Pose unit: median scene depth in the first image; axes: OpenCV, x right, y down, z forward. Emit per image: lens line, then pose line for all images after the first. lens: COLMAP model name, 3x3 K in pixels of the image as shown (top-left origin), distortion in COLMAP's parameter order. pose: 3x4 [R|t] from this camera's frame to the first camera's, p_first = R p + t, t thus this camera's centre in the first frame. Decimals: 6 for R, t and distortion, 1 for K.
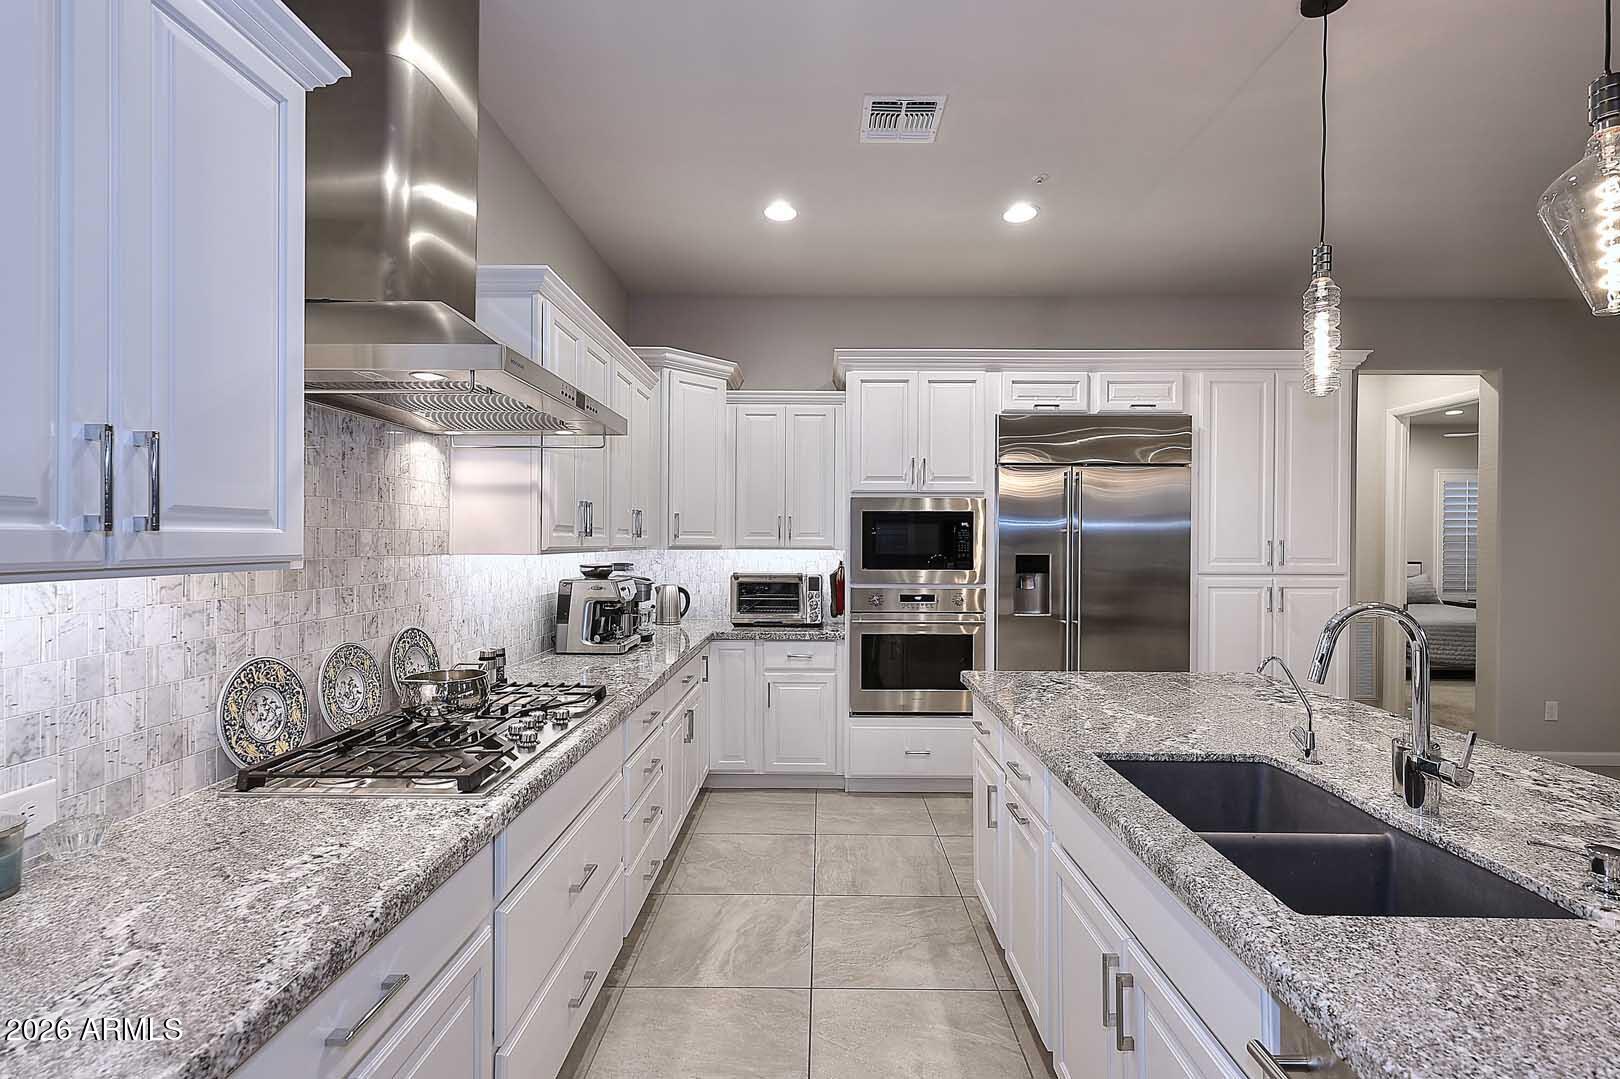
lens RADIAL K [[713.6, 0, 822.5], [0, 713.6, 539.6], [0, 0, 1]] dist [0.006256, -0.000719]
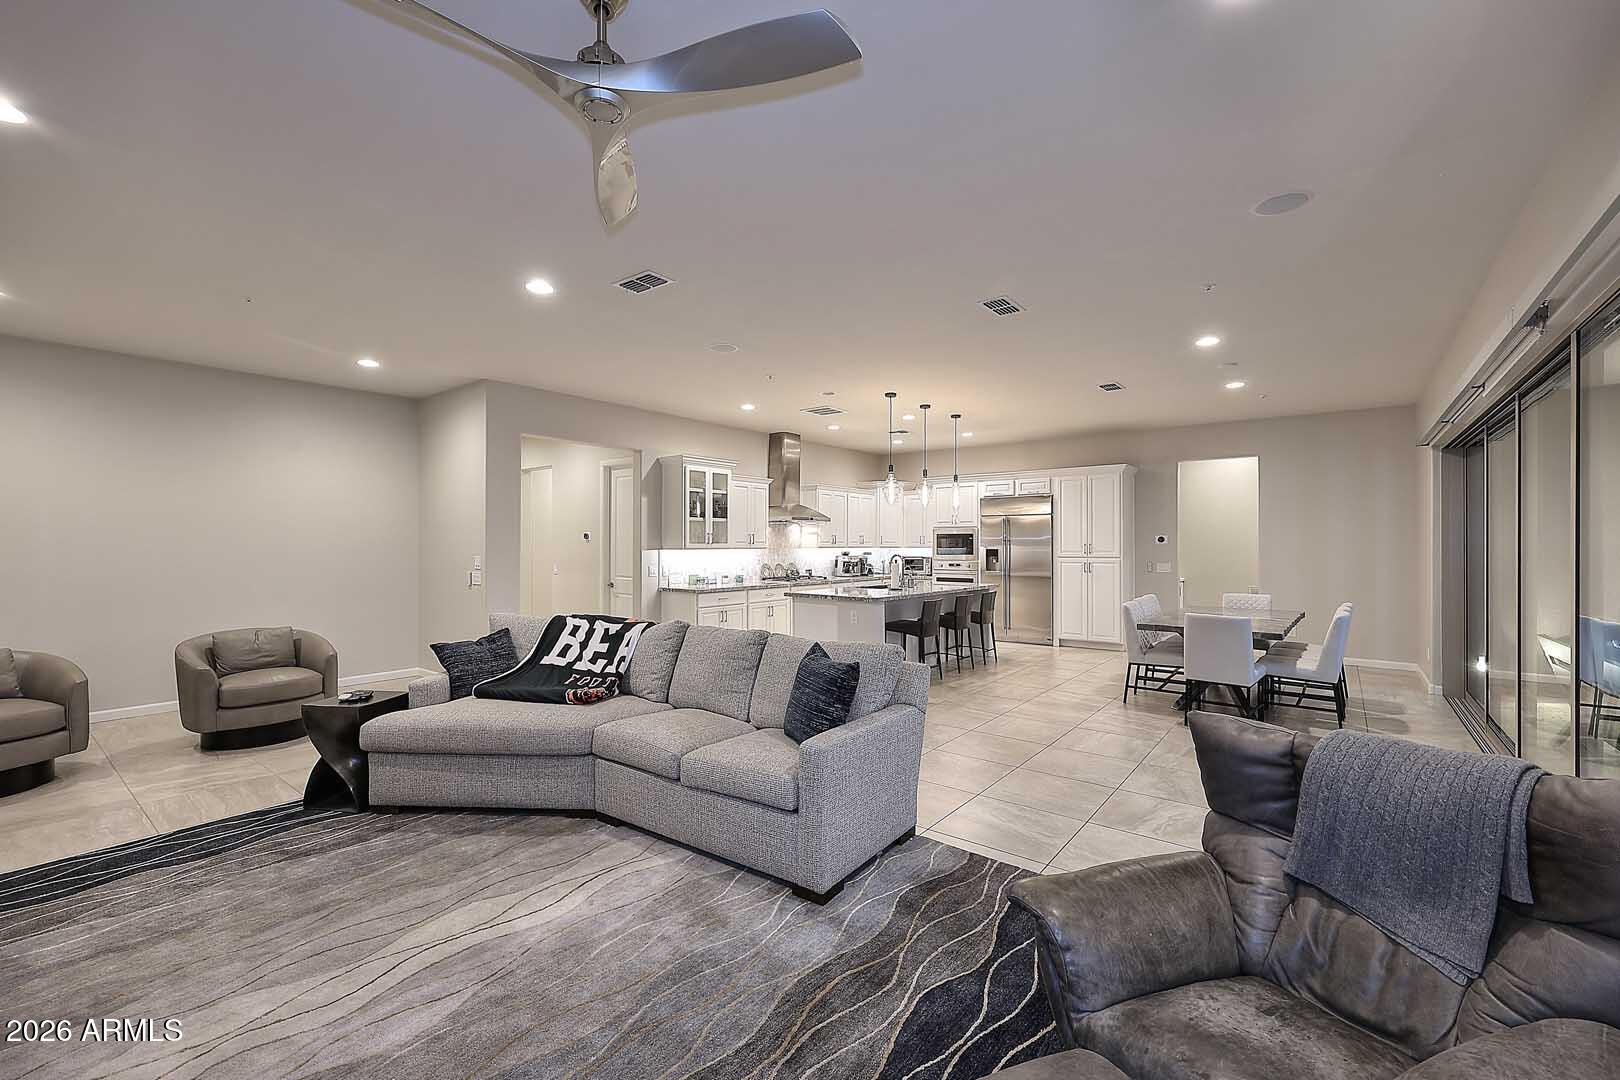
lens RADIAL K [[675.3, 0, 811.4], [0, 675.3, 534.9], [0, 0, 1]] dist [0.005869, 0.000371]
pose [[0.785620, -0.014749, -0.618533, 1.951611], [0.005056, 0.999835, -0.017419, 0.010580], [0.618689, 0.010557, 0.785565, -2.084112]]
